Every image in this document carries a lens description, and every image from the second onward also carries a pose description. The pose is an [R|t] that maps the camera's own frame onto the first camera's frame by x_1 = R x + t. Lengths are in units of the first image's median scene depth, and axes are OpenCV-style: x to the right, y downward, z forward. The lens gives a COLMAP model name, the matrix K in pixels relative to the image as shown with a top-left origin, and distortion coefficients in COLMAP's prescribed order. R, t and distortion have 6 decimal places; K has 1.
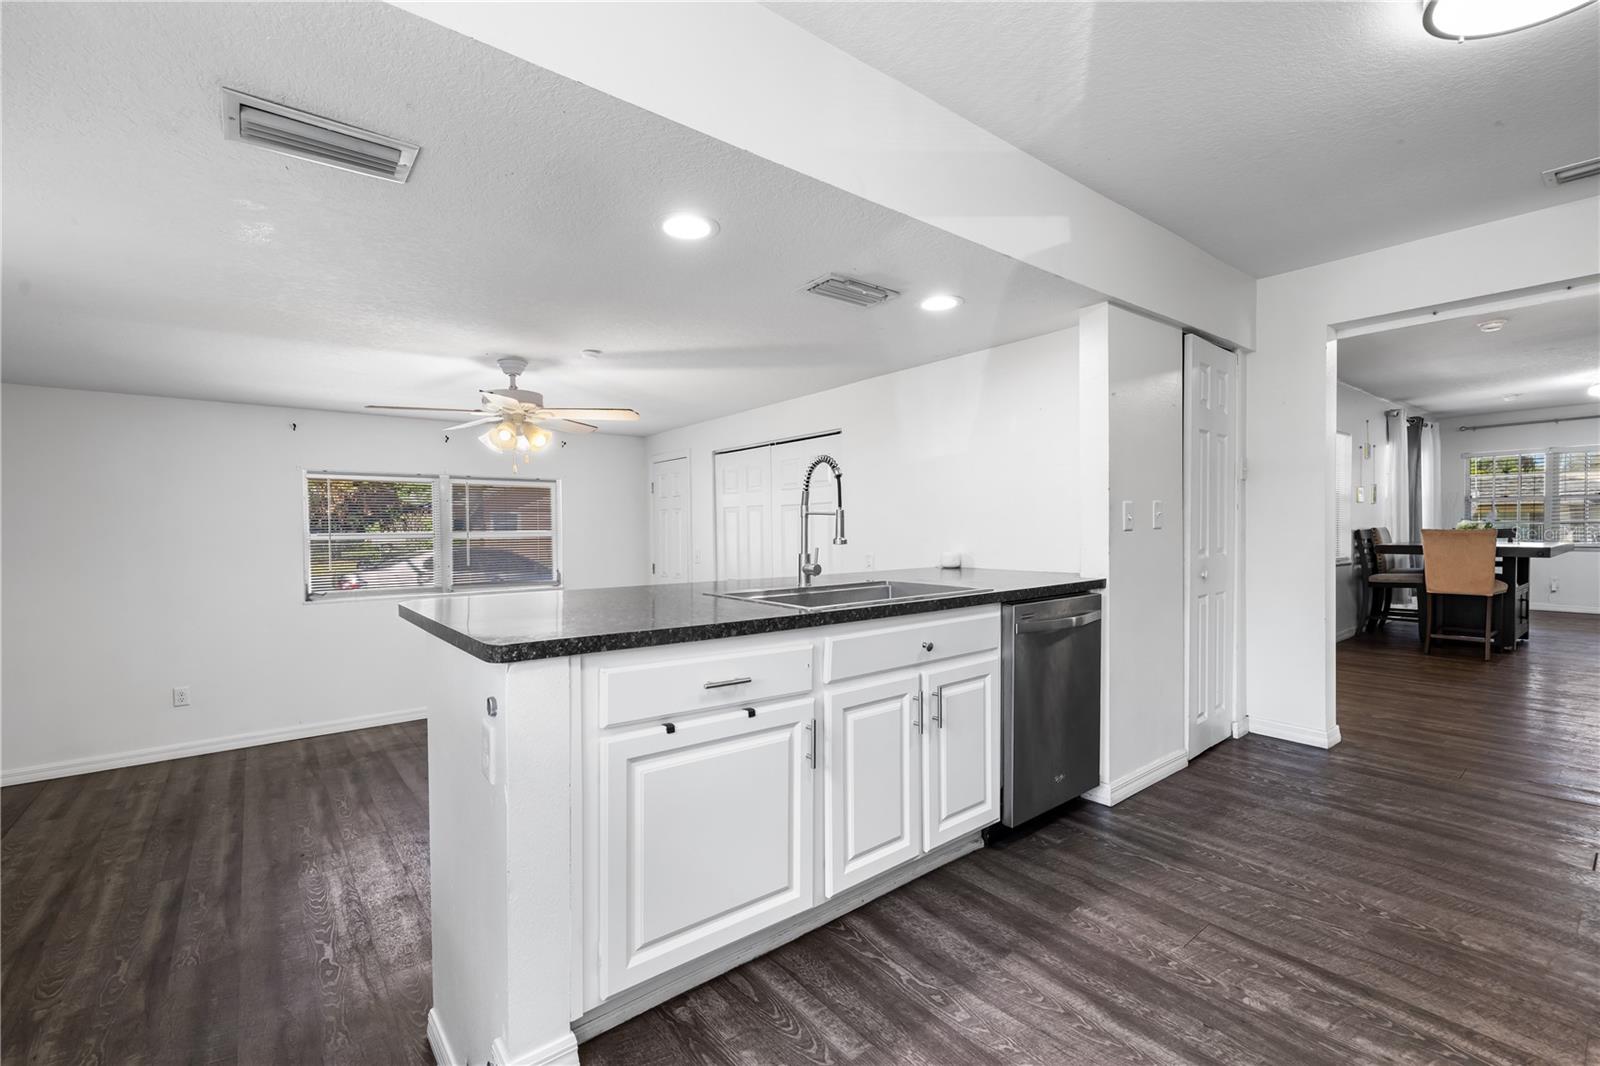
lens RADIAL K [[686.9, 0, 801.1], [0, 686.9, 549.6], [0, 0, 1]] dist [0.011286, 0.000167]
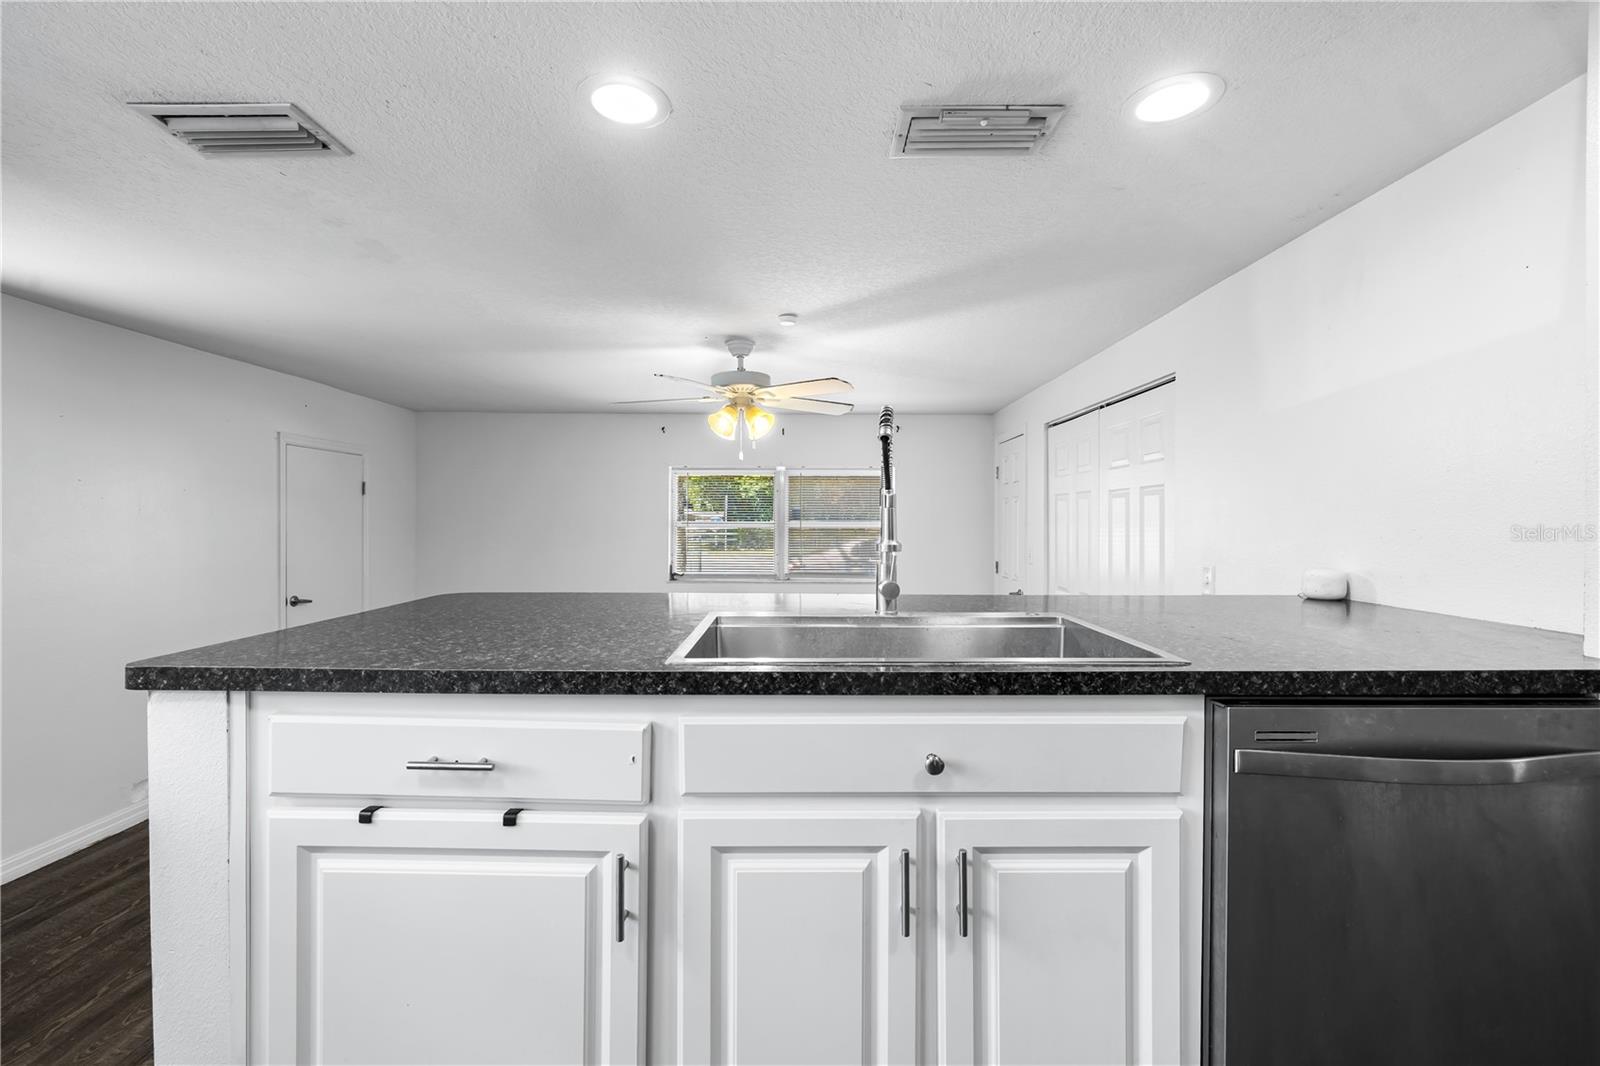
lens RADIAL K [[693.0, 0, 790.7], [0, 693.0, 535.6], [0, 0, 1]] dist [0.004875, 0.000021]
pose [[0.773193, 0.026486, -0.633617, 0.370481], [-0.030070, 0.999535, 0.005088, -0.022602], [0.633457, 0.015119, 0.773630, 0.475436]]
